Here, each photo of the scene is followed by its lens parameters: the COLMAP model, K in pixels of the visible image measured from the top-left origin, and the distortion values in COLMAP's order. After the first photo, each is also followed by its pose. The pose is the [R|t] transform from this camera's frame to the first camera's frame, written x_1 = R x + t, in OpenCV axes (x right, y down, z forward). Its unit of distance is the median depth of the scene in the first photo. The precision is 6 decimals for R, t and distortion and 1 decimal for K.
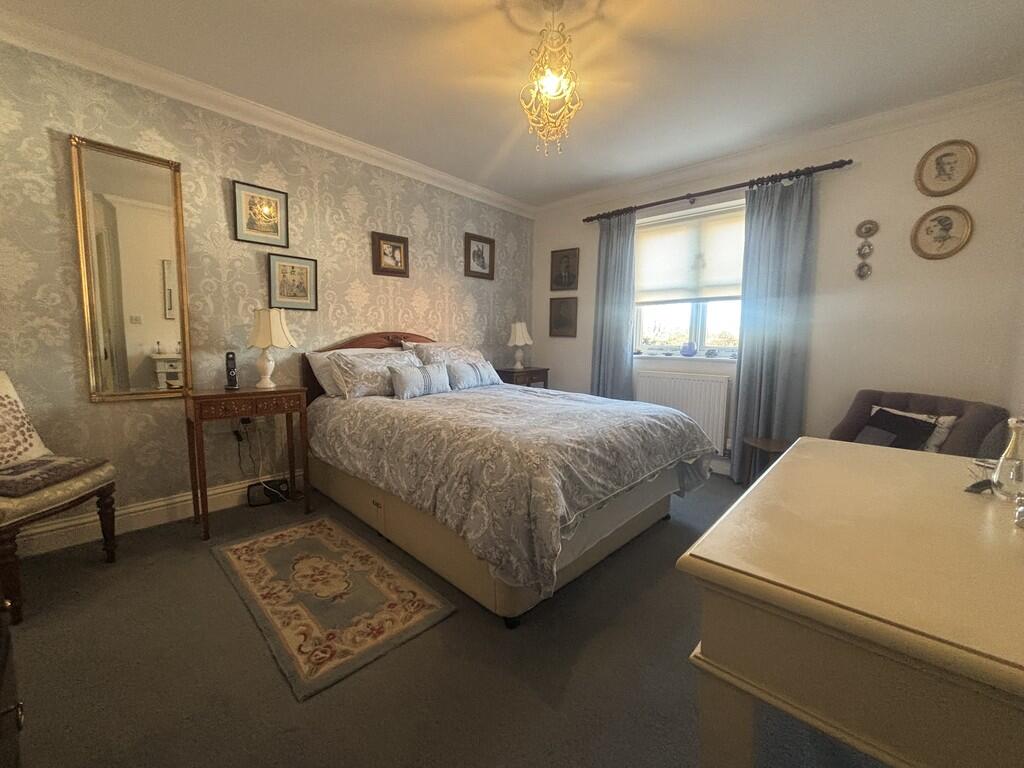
lens RADIAL K [[413.2, 0, 511.8], [0, 413.2, 381.1], [0, 0, 1]] dist [-0.004365, 0.002058]
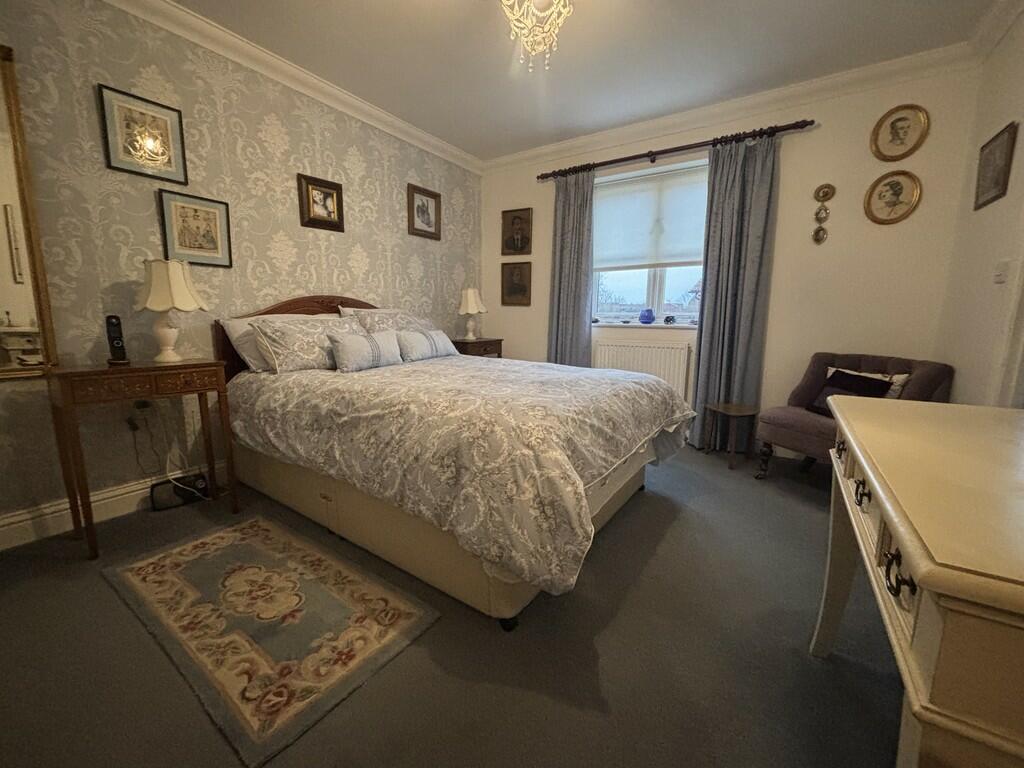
lens RADIAL K [[413.2, 0, 512.0], [0, 413.2, 381.0], [0, 0, 1]] dist [-0.004365, 0.002058]
pose [[0.986353, -0.027836, 0.162276, -0.073809], [0.018740, 0.998180, 0.057316, 0.019939], [-0.163576, -0.053492, 0.985079, 0.111390]]
